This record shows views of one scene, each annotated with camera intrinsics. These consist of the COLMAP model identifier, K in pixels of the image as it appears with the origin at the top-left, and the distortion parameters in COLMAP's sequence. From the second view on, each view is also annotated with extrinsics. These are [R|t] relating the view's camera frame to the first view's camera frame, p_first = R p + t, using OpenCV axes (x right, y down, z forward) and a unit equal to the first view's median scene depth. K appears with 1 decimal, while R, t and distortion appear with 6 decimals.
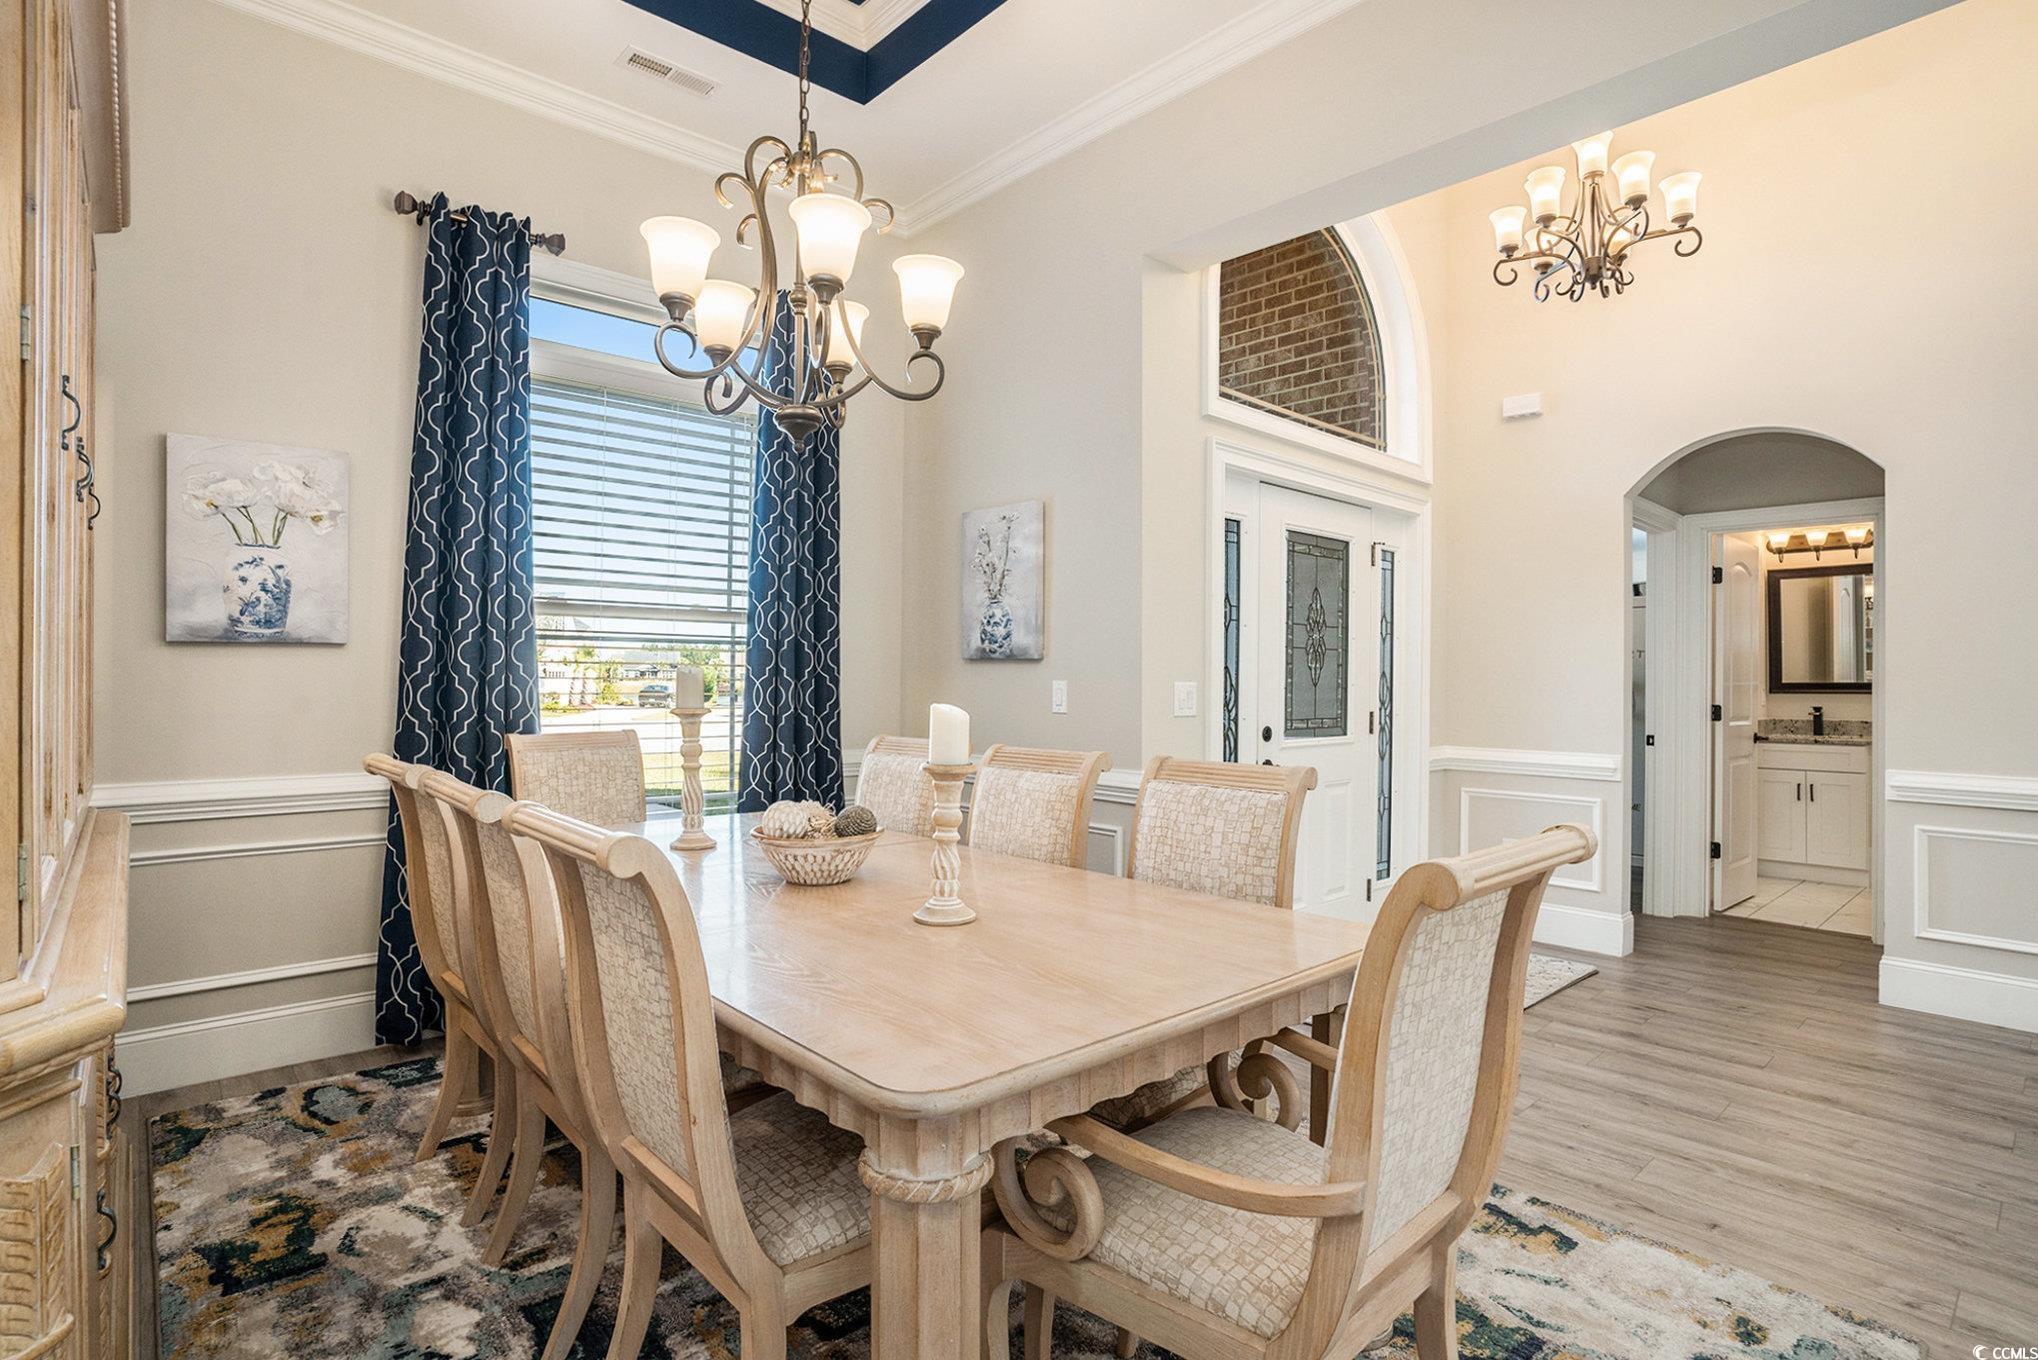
lens RADIAL K [[1000.3, 0, 1008.8], [0, 1000.3, 649.5], [0, 0, 1]] dist [-0.020714, 0.001283]
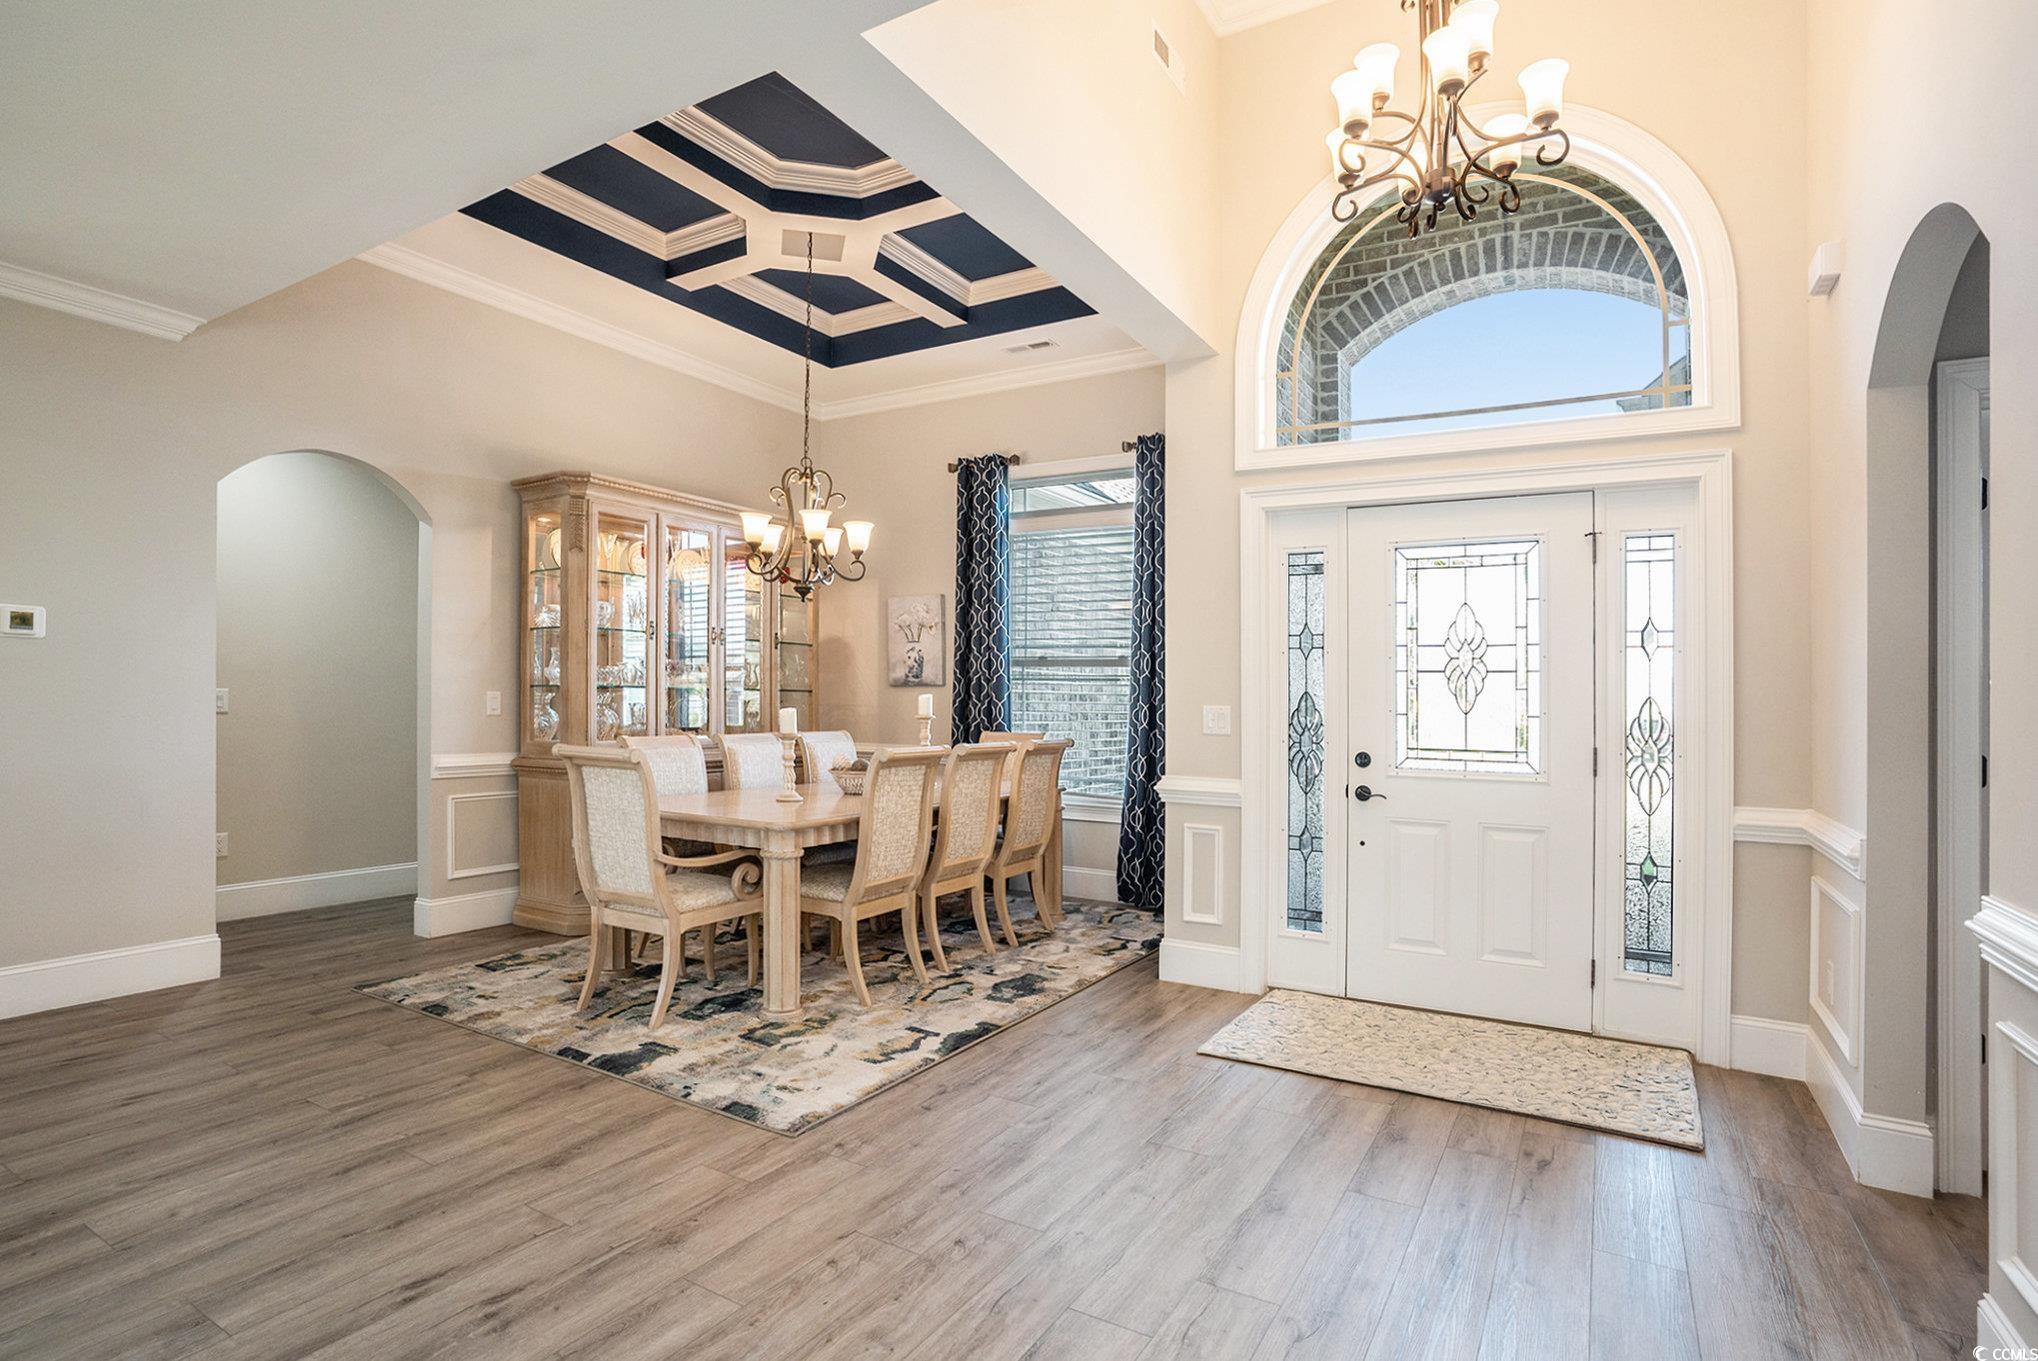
lens RADIAL K [[1027.2, 0, 1019.0], [0, 1027.2, 680.5], [0, 0, 1]] dist [-0.074548, 0.056717]
pose [[0.311940, -0.018696, -0.949918, 1.470639], [0.013475, 0.999793, -0.015253, 0.020154], [0.950006, -0.008042, 0.312127, 0.489969]]
